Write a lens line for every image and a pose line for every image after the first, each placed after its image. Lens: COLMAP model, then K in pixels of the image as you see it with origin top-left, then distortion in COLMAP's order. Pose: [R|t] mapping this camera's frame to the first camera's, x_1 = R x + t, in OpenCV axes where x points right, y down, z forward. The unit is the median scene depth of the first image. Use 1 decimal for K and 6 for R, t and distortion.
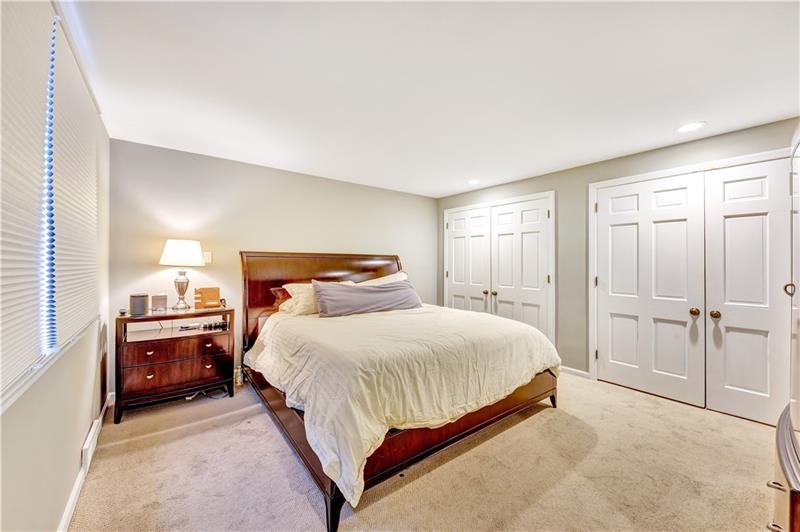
lens RADIAL K [[309.6, 0, 383.6], [0, 309.6, 264.2], [0, 0, 1]] dist [-0.000018, -0.000023]
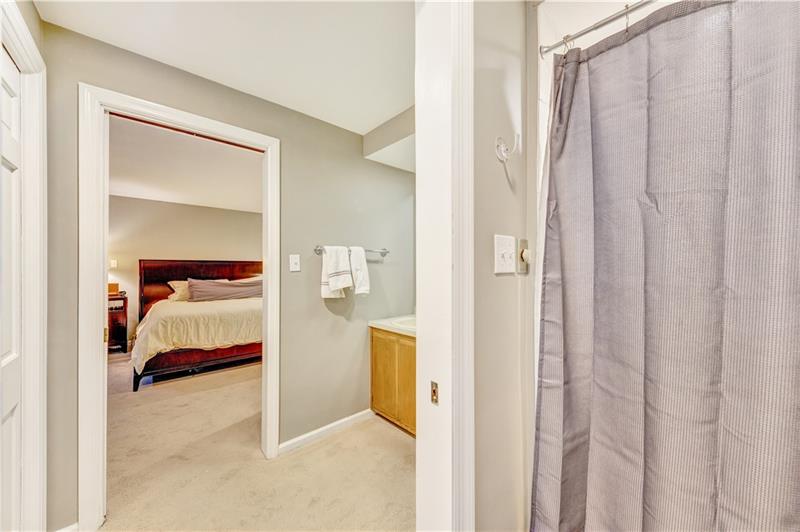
lens RADIAL K [[294.1, 0, 399.5], [0, 294.1, 269.4], [0, 0, 1]] dist [0.000416, 0.000022]
pose [[0.994752, 0.000319, 0.102314, 0.697128], [-0.000488, 0.999999, 0.001635, 0.002820], [-0.102313, -0.001677, 0.994751, -0.589928]]
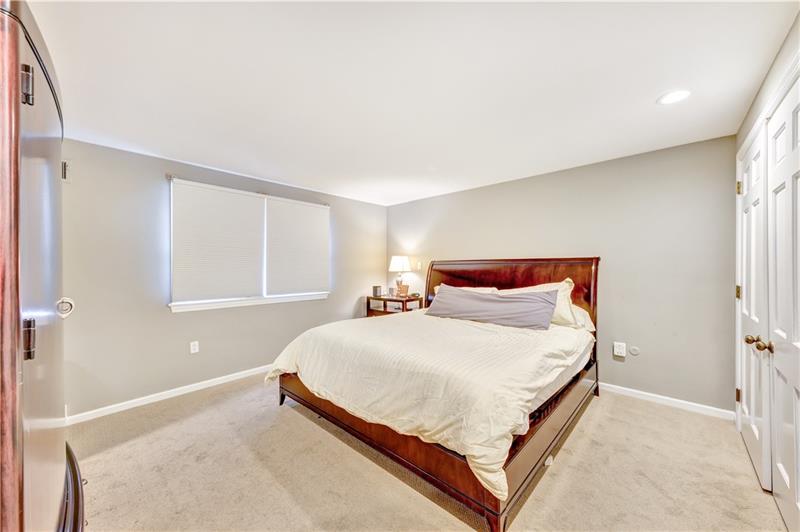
lens RADIAL K [[294.1, 0, 399.5], [0, 294.1, 269.4], [0, 0, 1]] dist [0.000416, 0.000022]
pose [[0.190106, -0.001141, -0.981763, 0.872461], [0.005676, 0.999984, -0.000063, -0.003263], [0.981747, -0.005560, 0.190109, 0.656849]]
